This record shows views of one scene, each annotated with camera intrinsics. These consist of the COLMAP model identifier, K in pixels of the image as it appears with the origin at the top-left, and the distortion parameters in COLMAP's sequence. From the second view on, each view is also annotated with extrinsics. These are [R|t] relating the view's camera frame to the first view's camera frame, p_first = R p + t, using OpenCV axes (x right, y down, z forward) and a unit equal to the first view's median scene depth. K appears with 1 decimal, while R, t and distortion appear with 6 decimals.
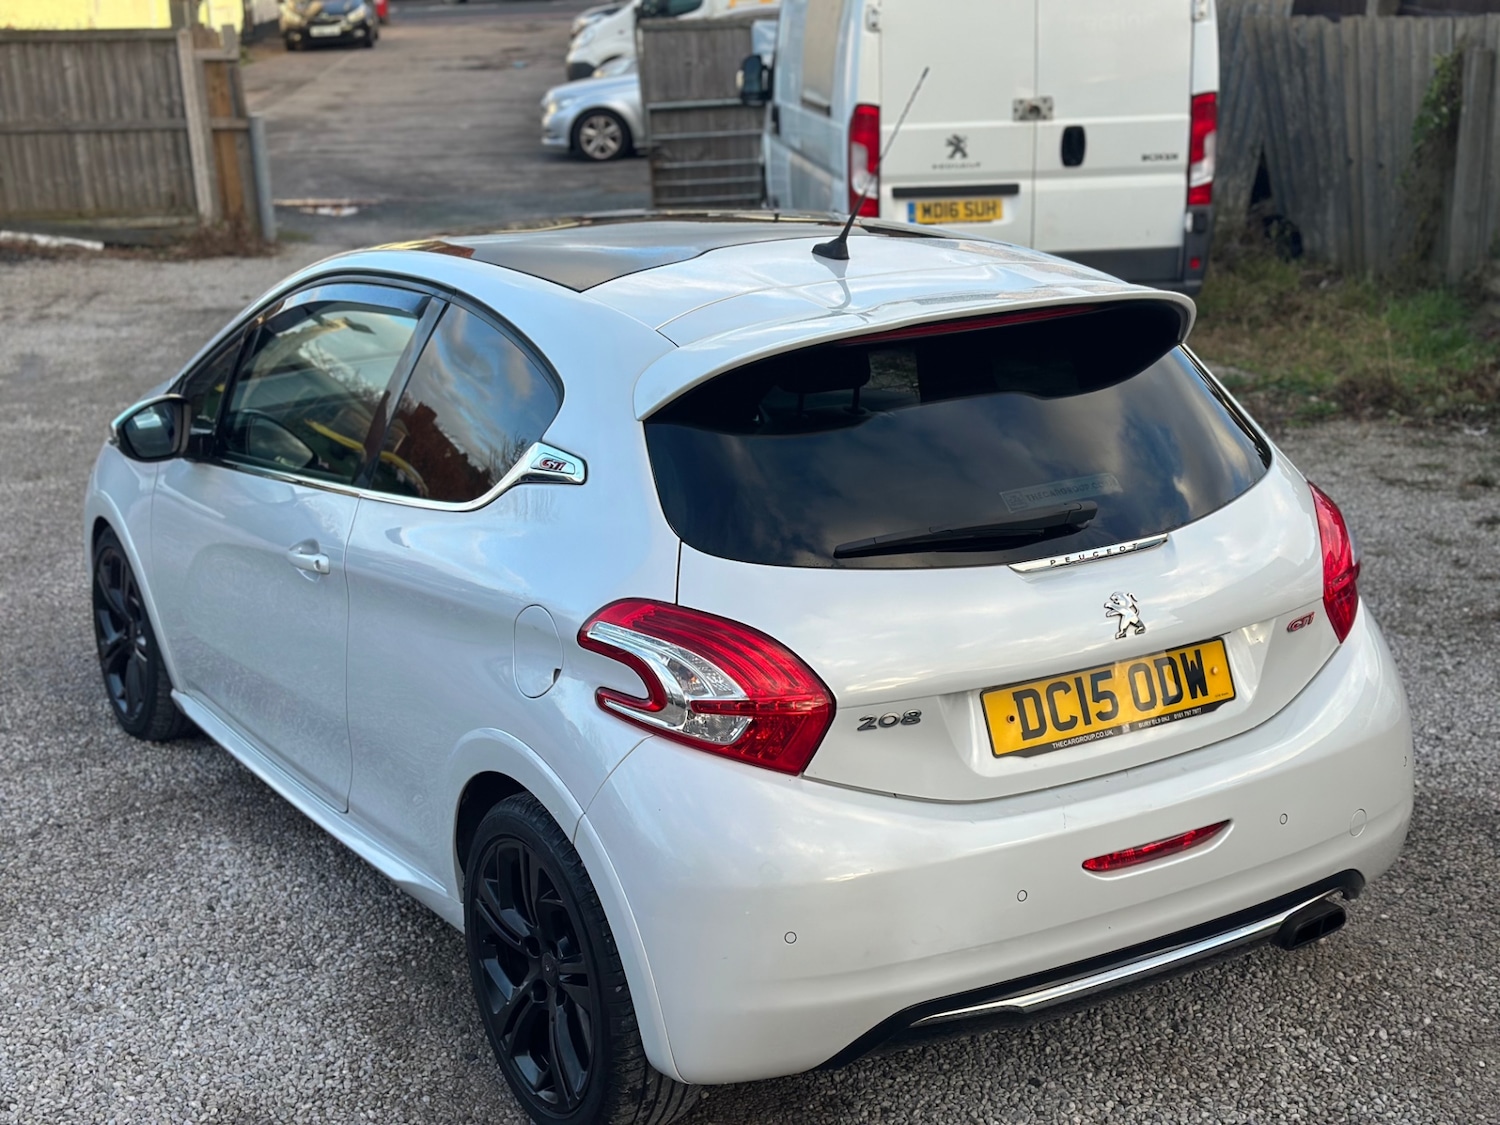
lens RADIAL K [[2049.8, 0, 739.0], [0, 2049.8, 566.0], [0, 0, 1]] dist [0.200070, -0.459123]
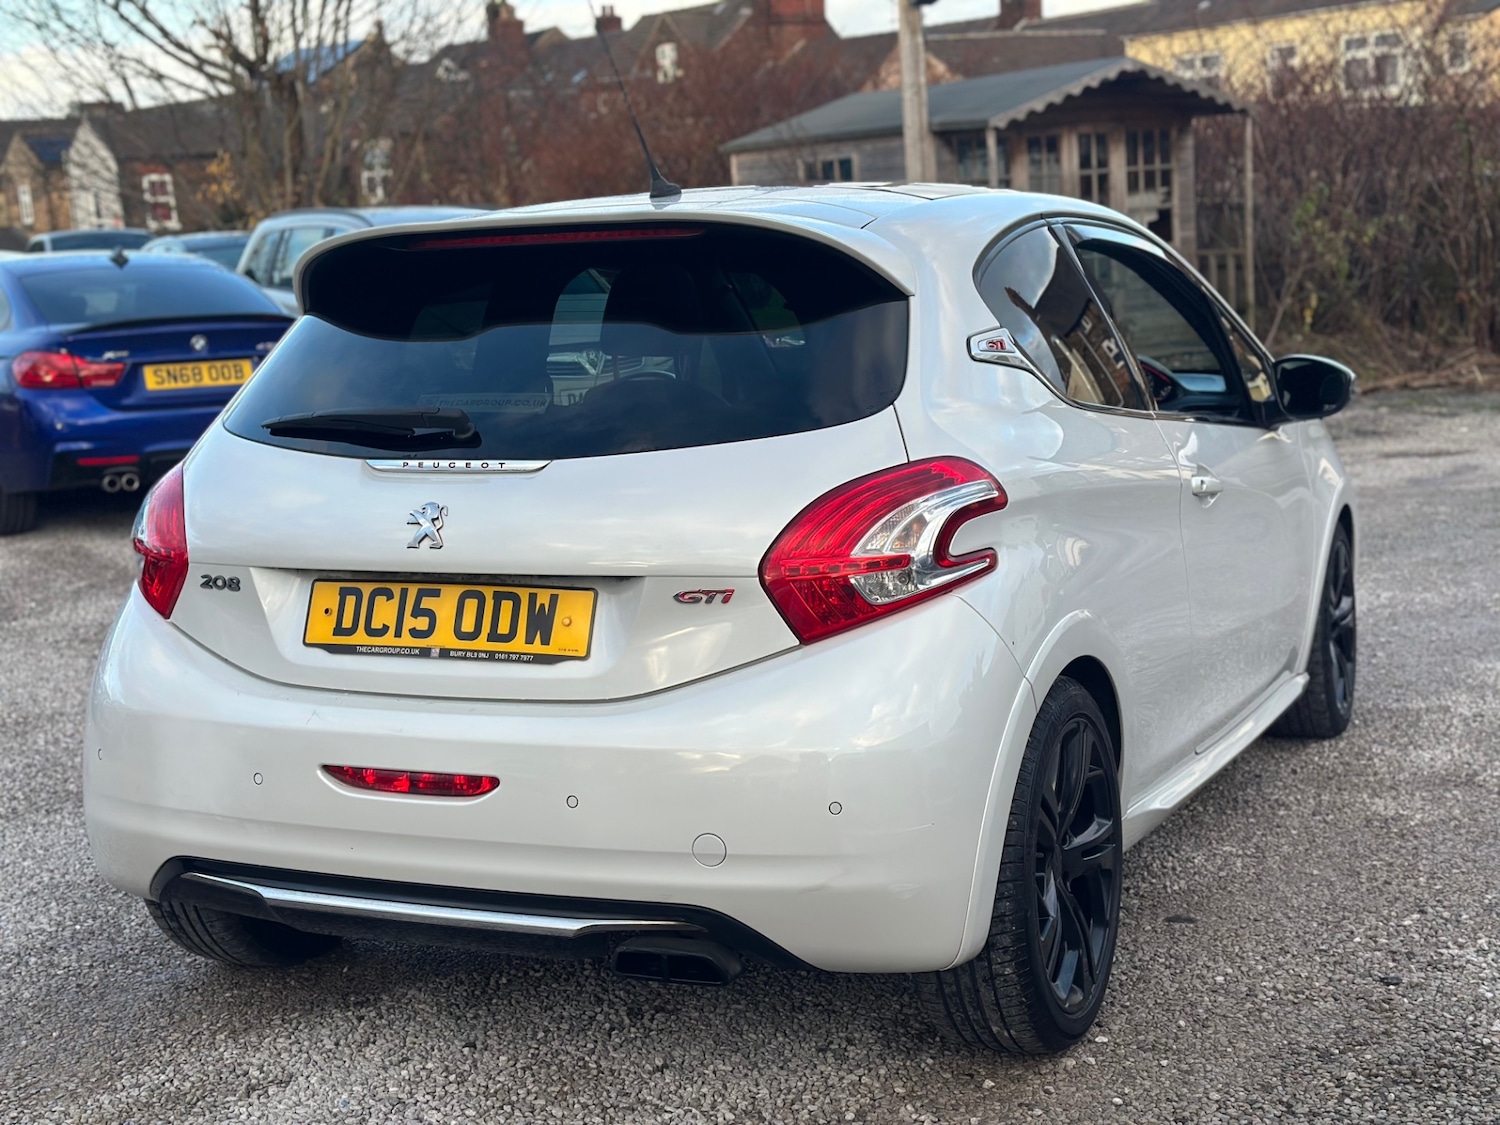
lens RADIAL K [[2048.5, 0, 750.0], [0, 2048.5, 562.5], [0, 0, 1]] dist [0.195131, -0.439176]
pose [[0.592490, 0.132579, -0.794593, 0.863006], [-0.193547, 0.980900, 0.019346, -0.005738], [0.781982, 0.142329, 0.606833, 0.465011]]
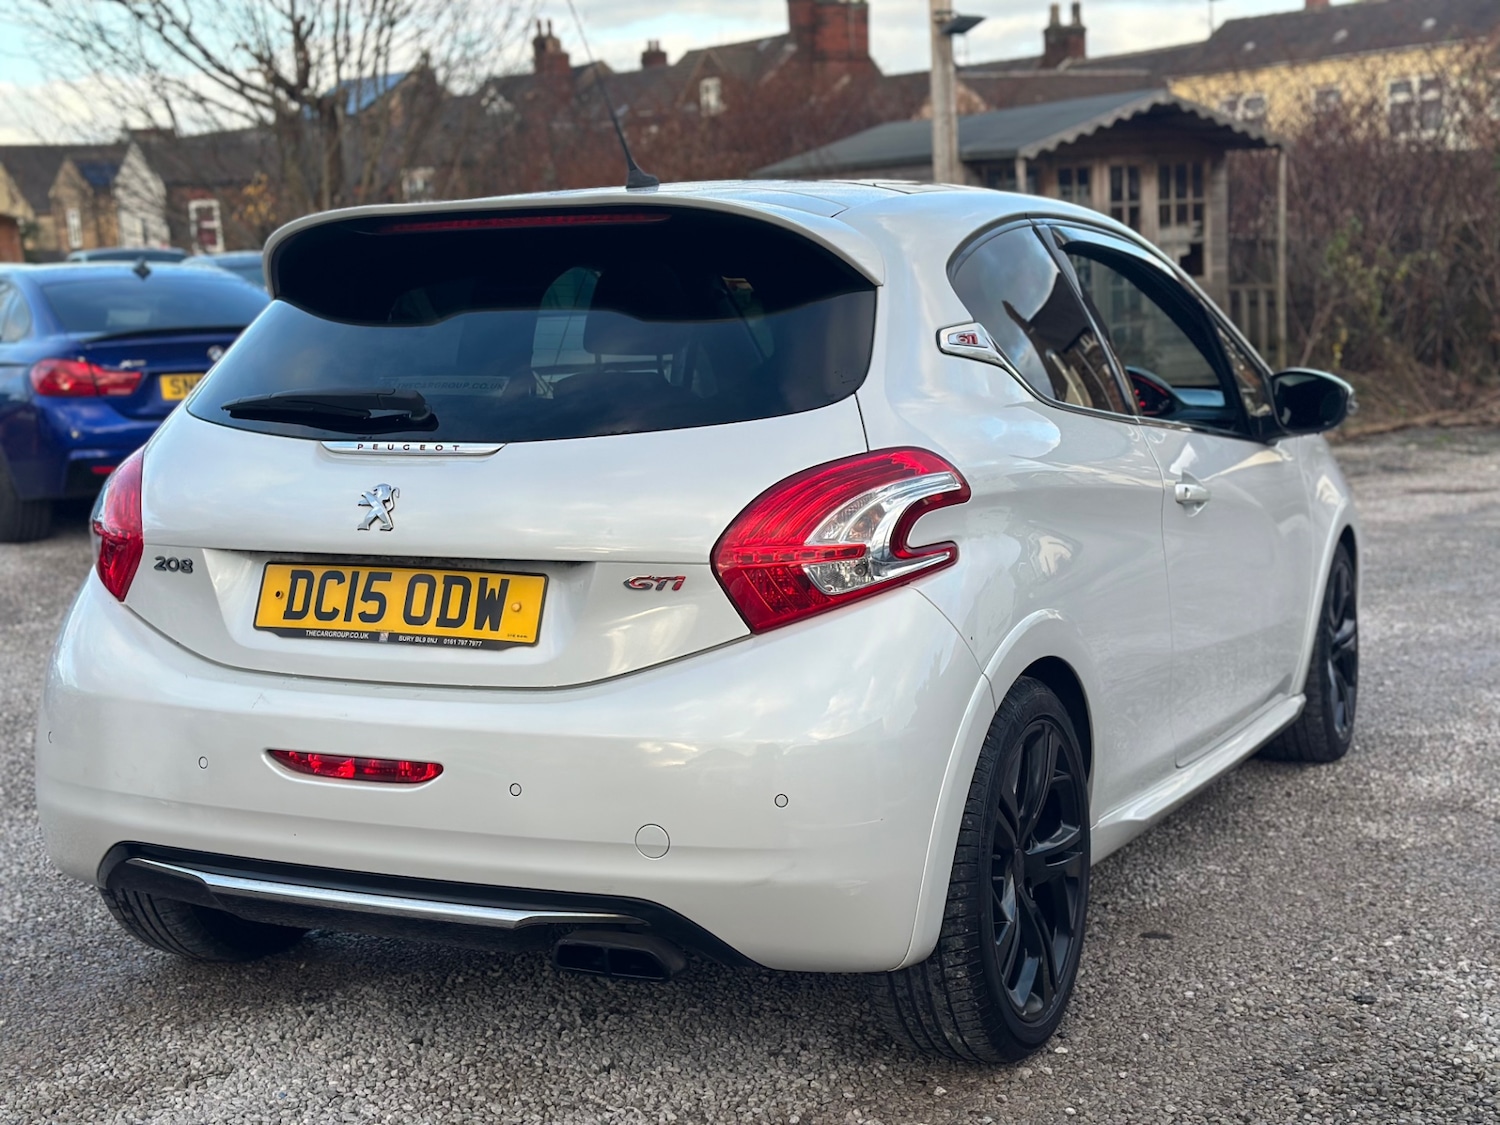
lens RADIAL K [[2048.5, 0, 750.0], [0, 2048.5, 562.5], [0, 0, 1]] dist [0.195131, -0.439176]
pose [[0.574698, 0.130128, -0.807954, 0.872038], [-0.212741, 0.977090, 0.006046, 0.005451], [0.790230, 0.168411, 0.589215, 0.501578]]
